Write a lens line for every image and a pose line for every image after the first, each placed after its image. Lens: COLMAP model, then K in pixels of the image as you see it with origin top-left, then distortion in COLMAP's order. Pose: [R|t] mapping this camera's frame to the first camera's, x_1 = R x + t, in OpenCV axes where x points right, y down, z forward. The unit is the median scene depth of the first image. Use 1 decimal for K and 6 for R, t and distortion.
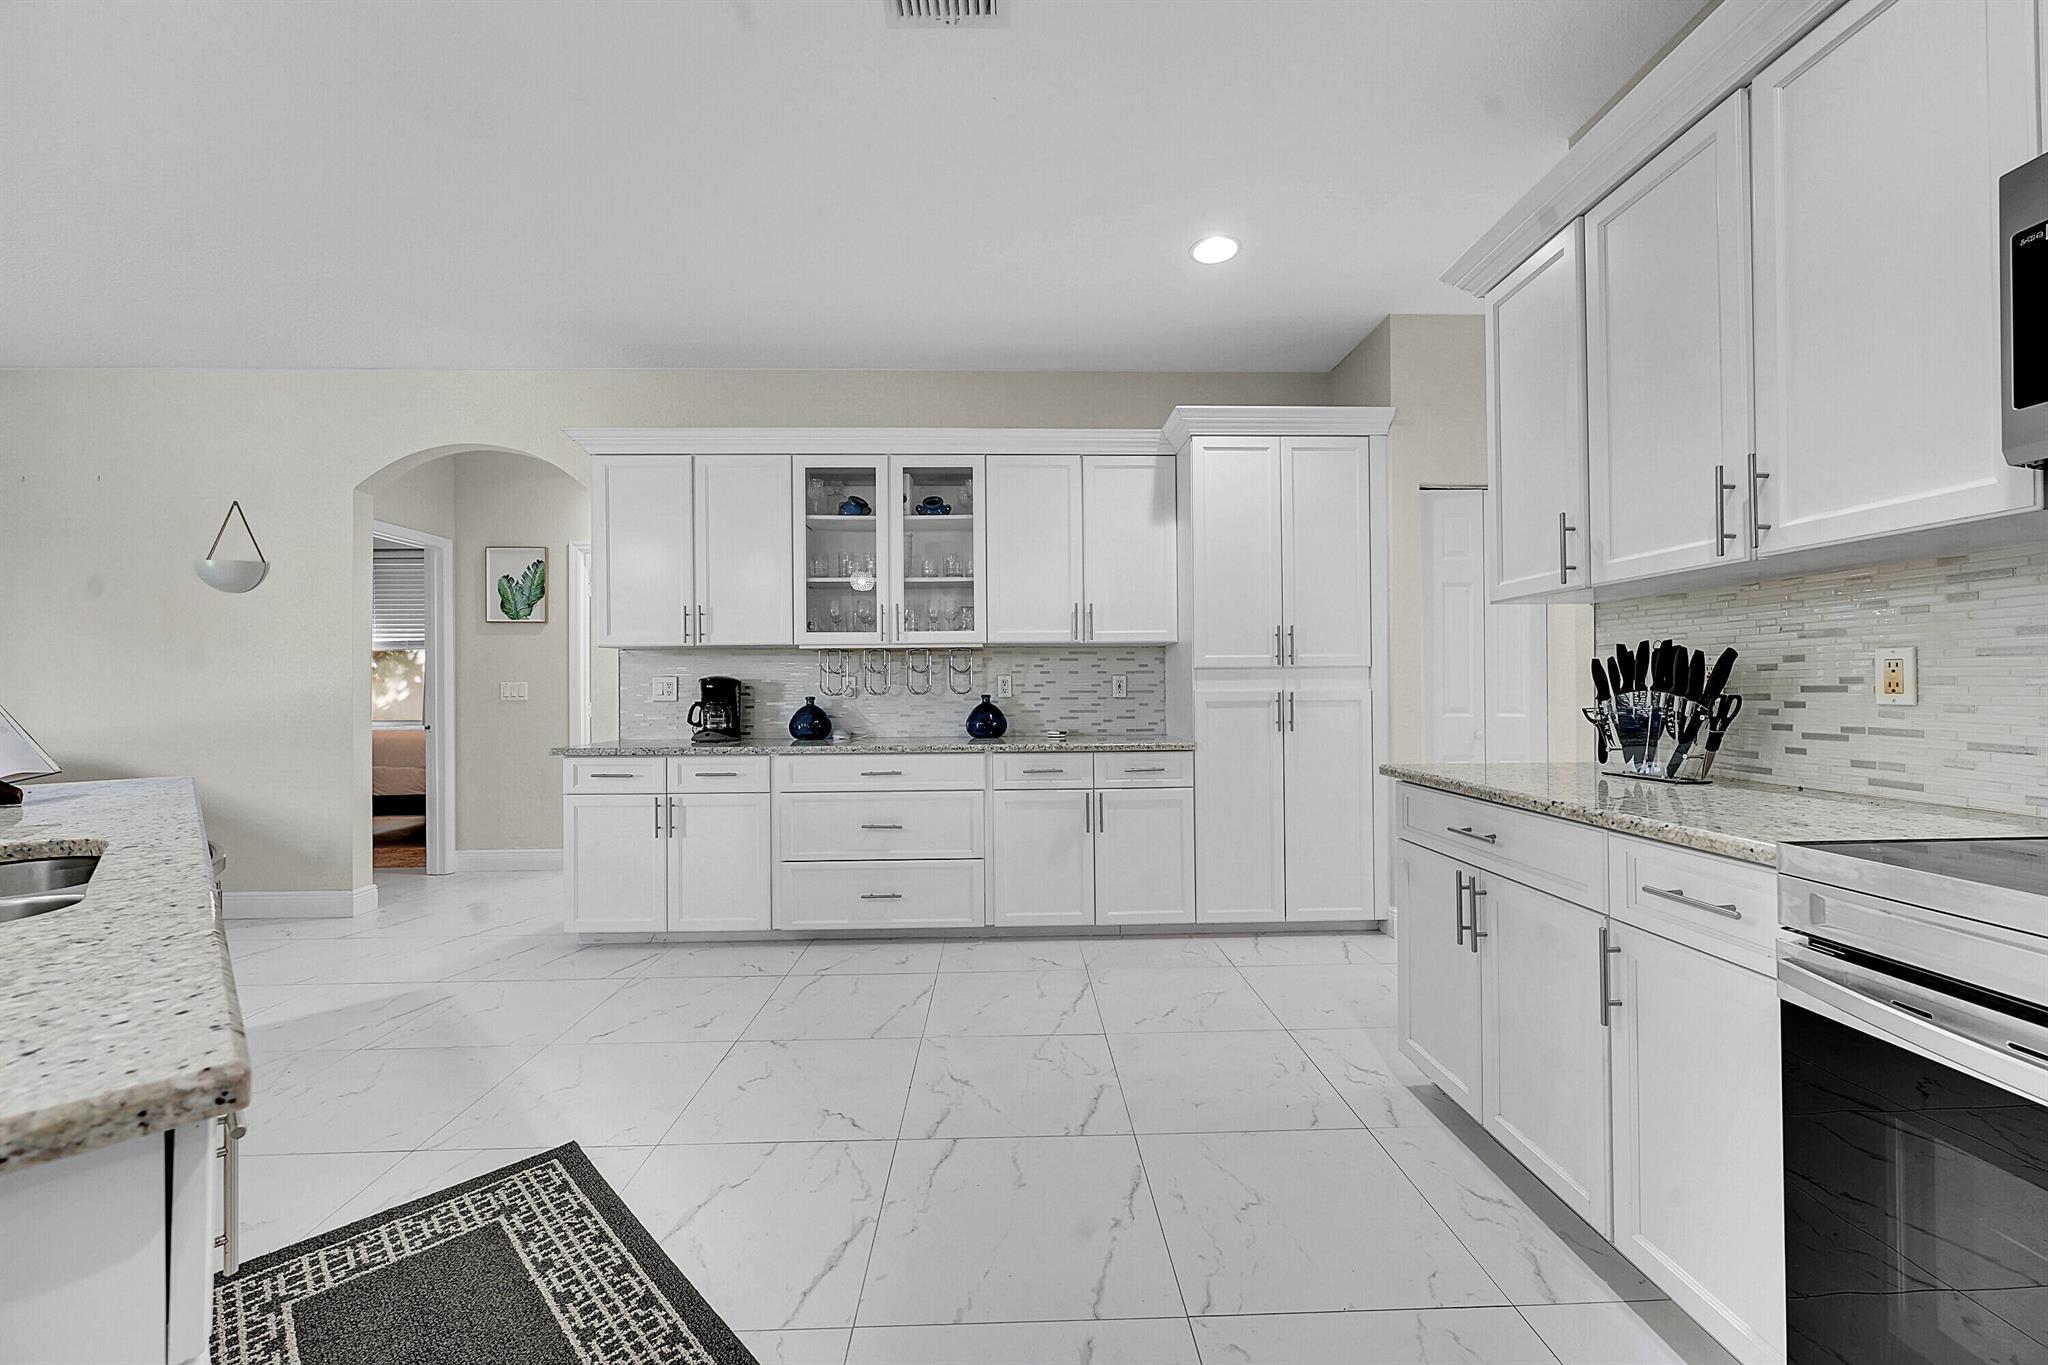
lens RADIAL K [[806.9, 0, 1023.1], [0, 806.9, 682.9], [0, 0, 1]] dist [-0.001467, 0.000778]
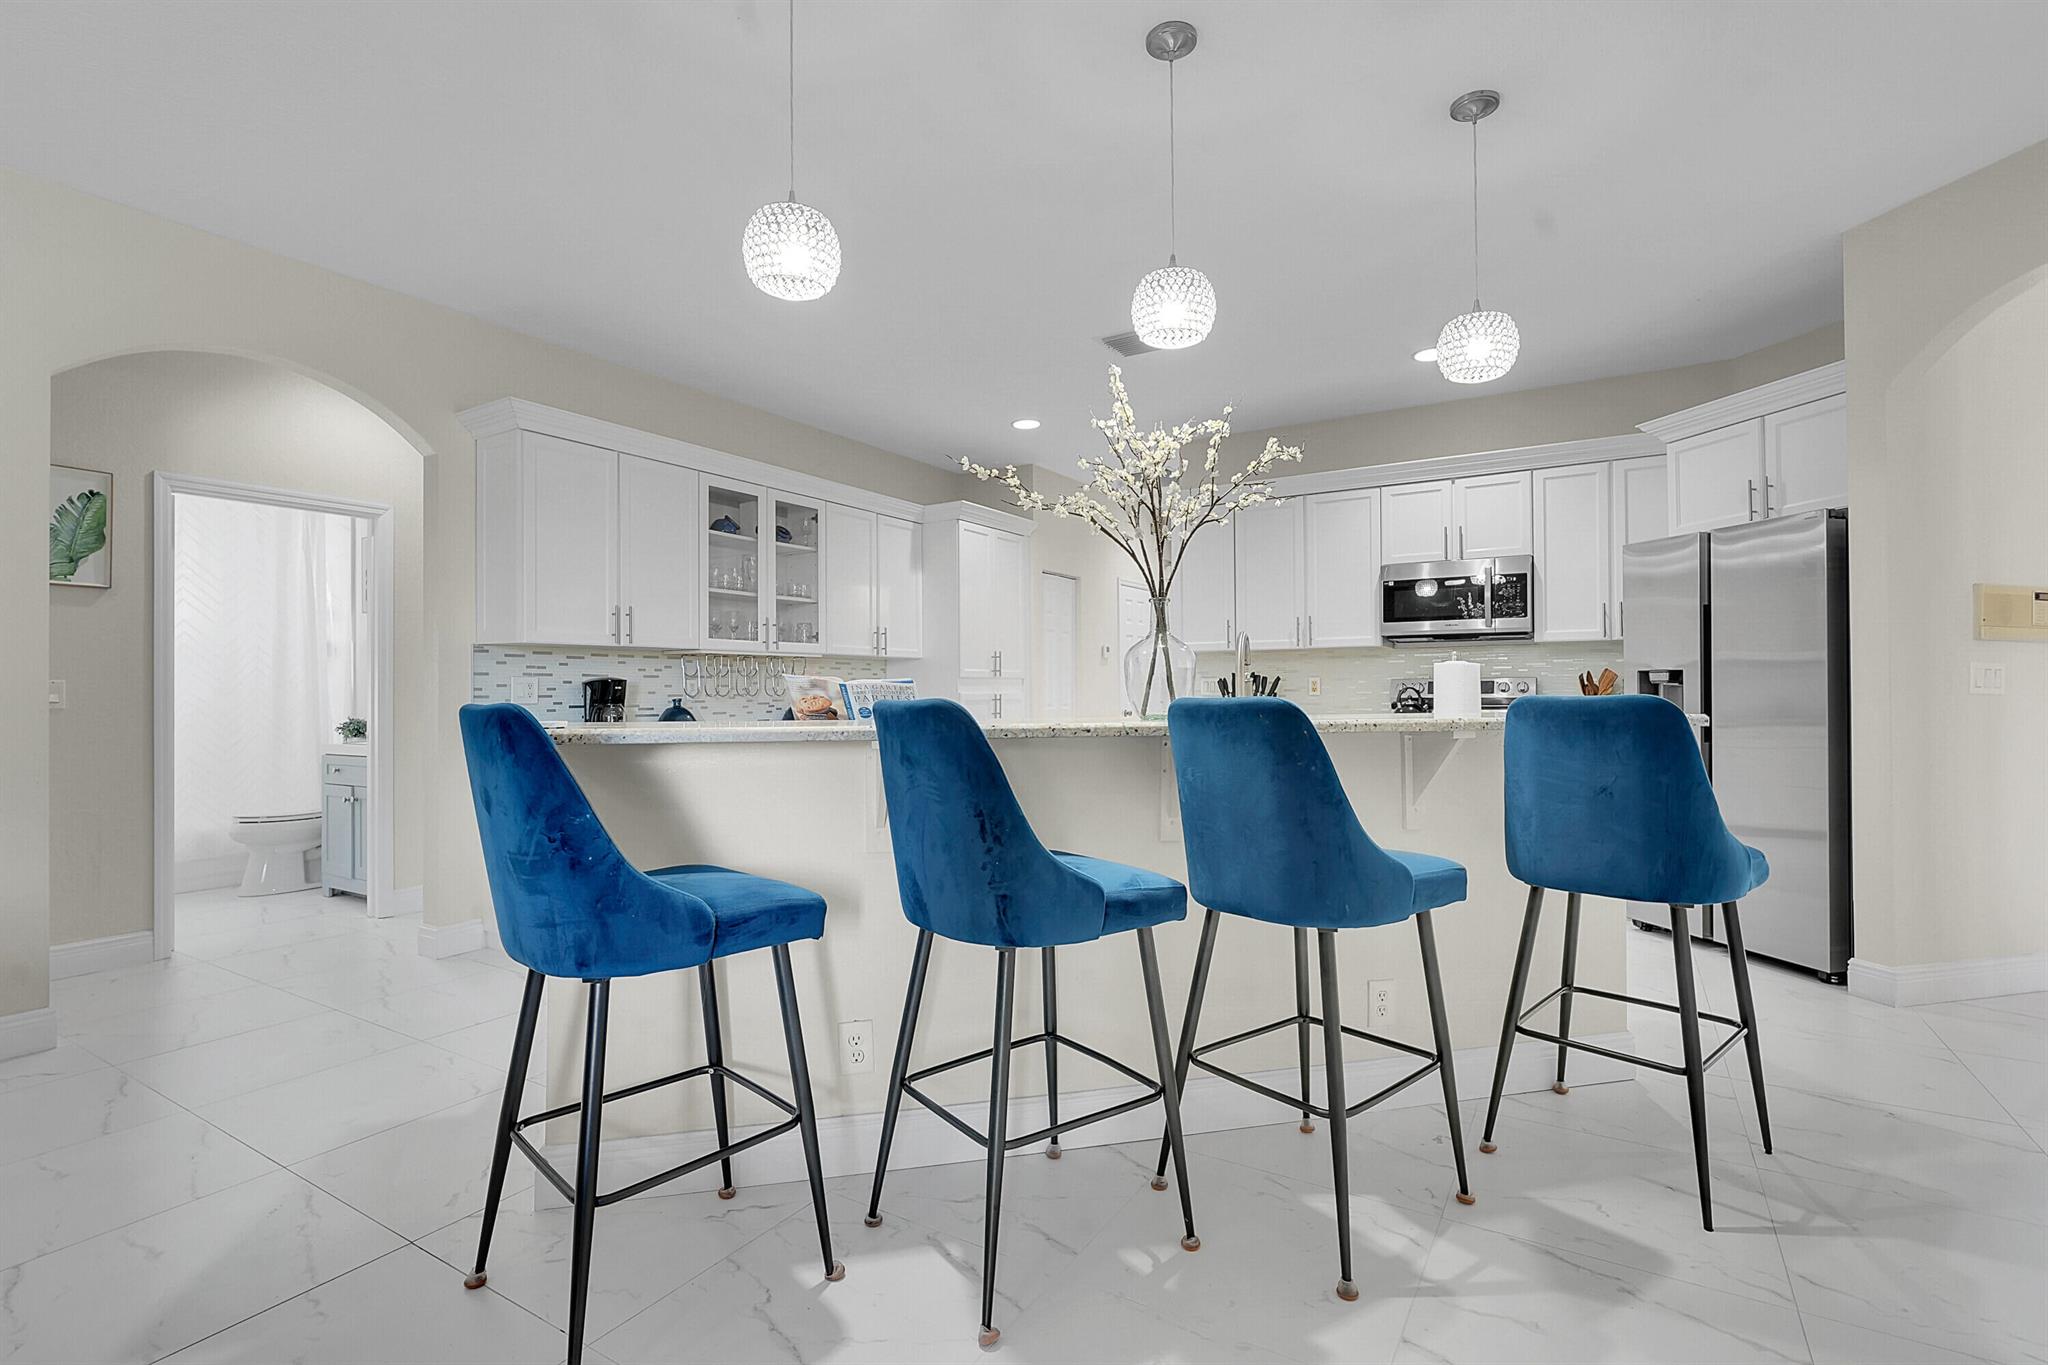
lens RADIAL K [[977.0, 0, 1017.0], [0, 977.0, 679.8], [0, 0, 1]] dist [-0.004702, -0.000849]
pose [[0.560909, 0.015882, 0.827725, -1.121240], [-0.003872, 0.999855, -0.016561, 0.013723], [-0.827868, 0.006084, 0.560890, -0.077375]]
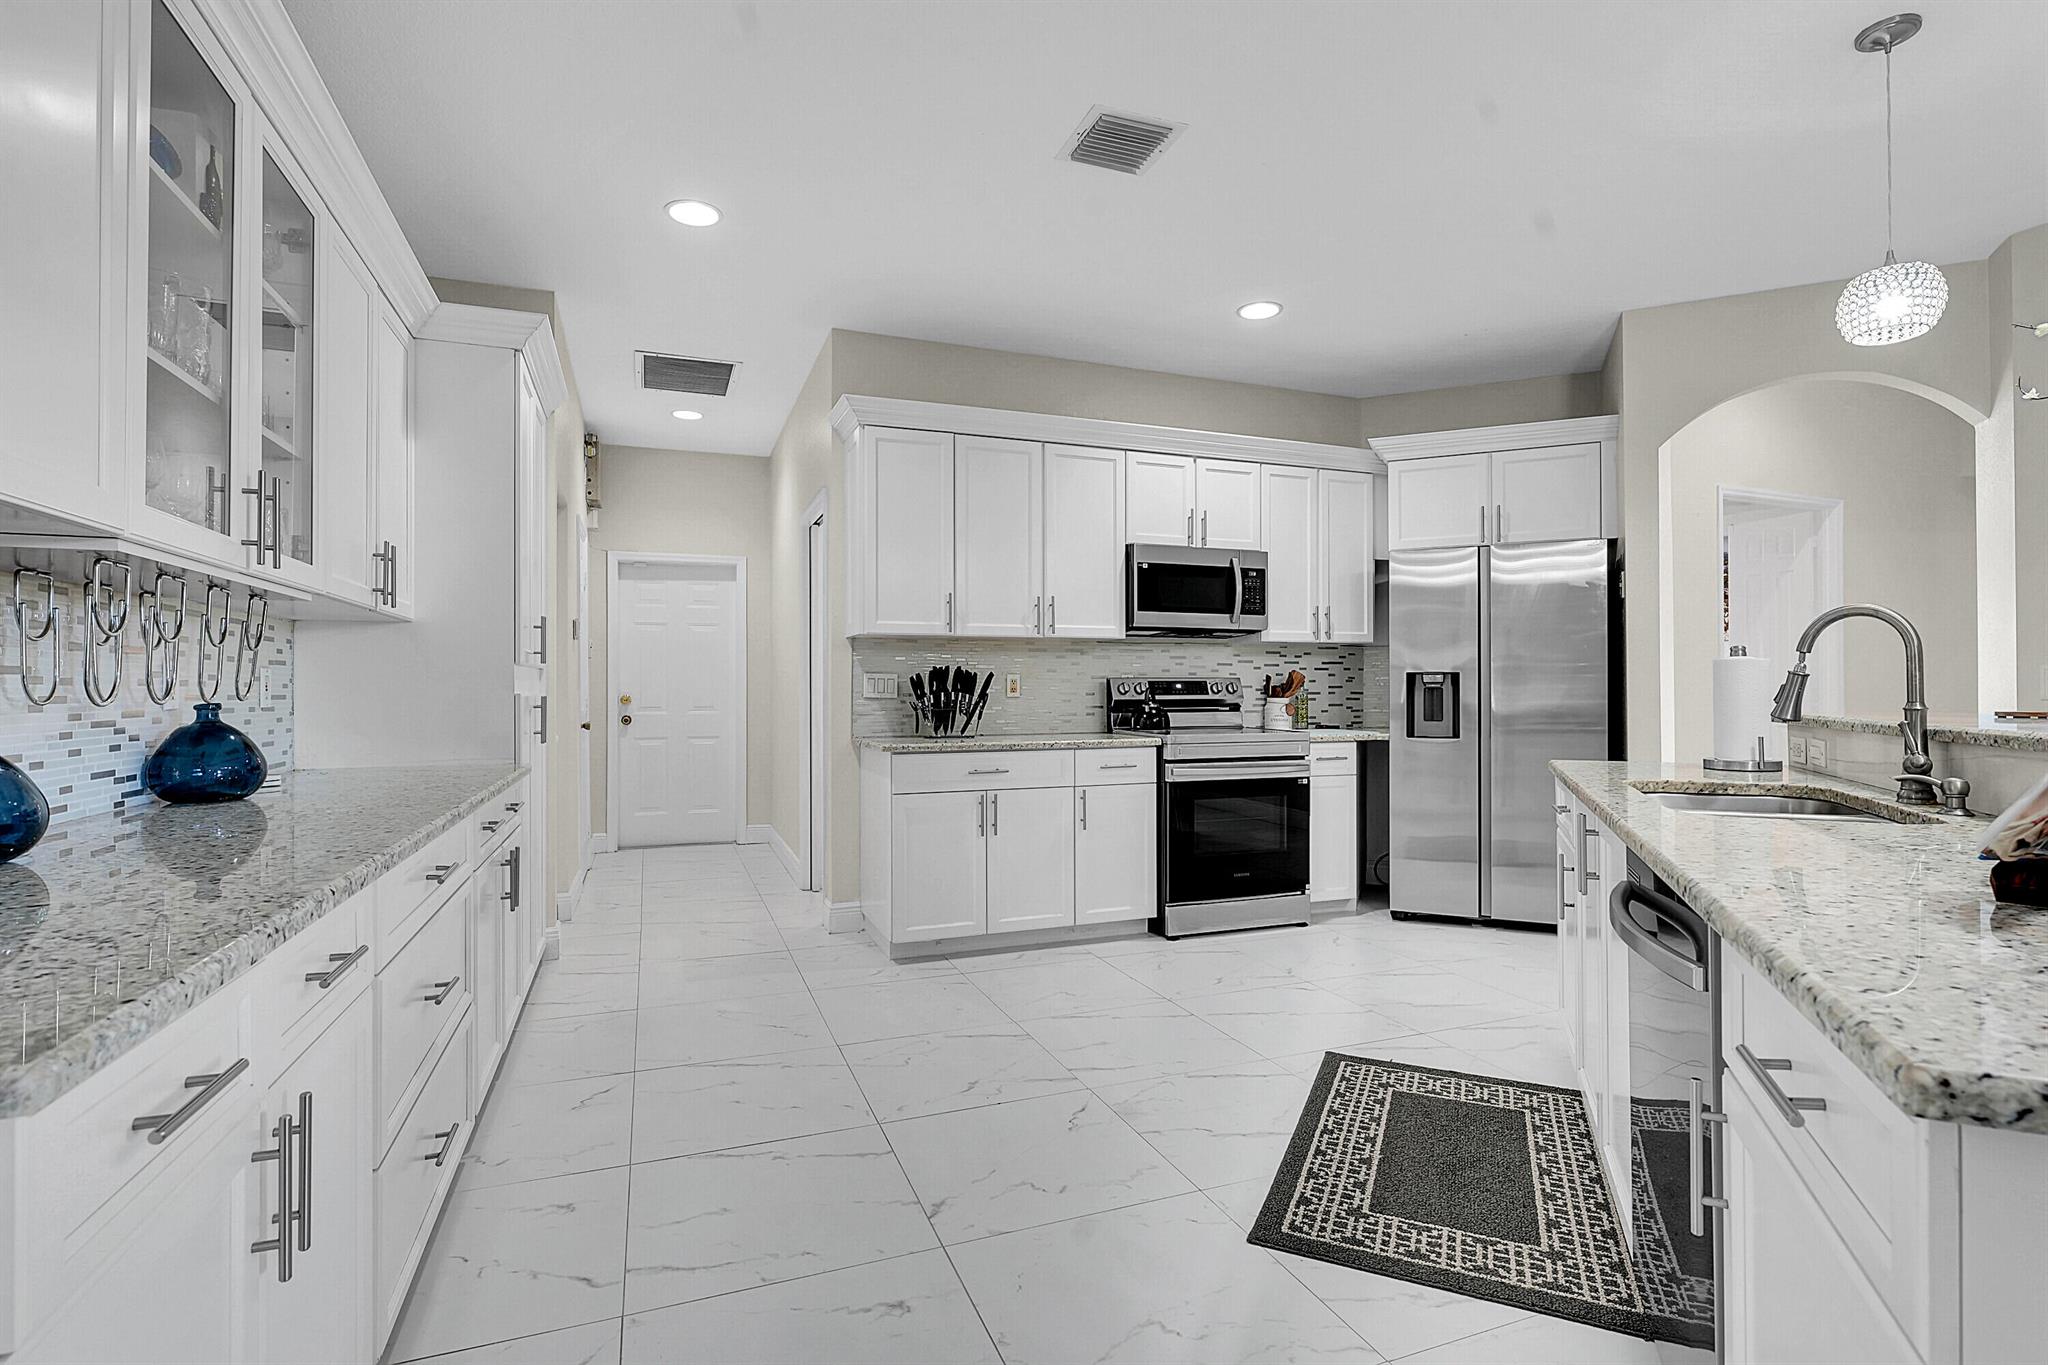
lens RADIAL K [[977.0, 0, 1029.7], [0, 977.0, 684.8], [0, 0, 1]] dist [-0.004702, -0.000849]
pose [[-0.338553, 0.014945, 0.940829, -0.740118], [0.001475, 0.999881, -0.015352, 0.014693], [-0.940946, -0.003810, -0.338535, 0.807787]]
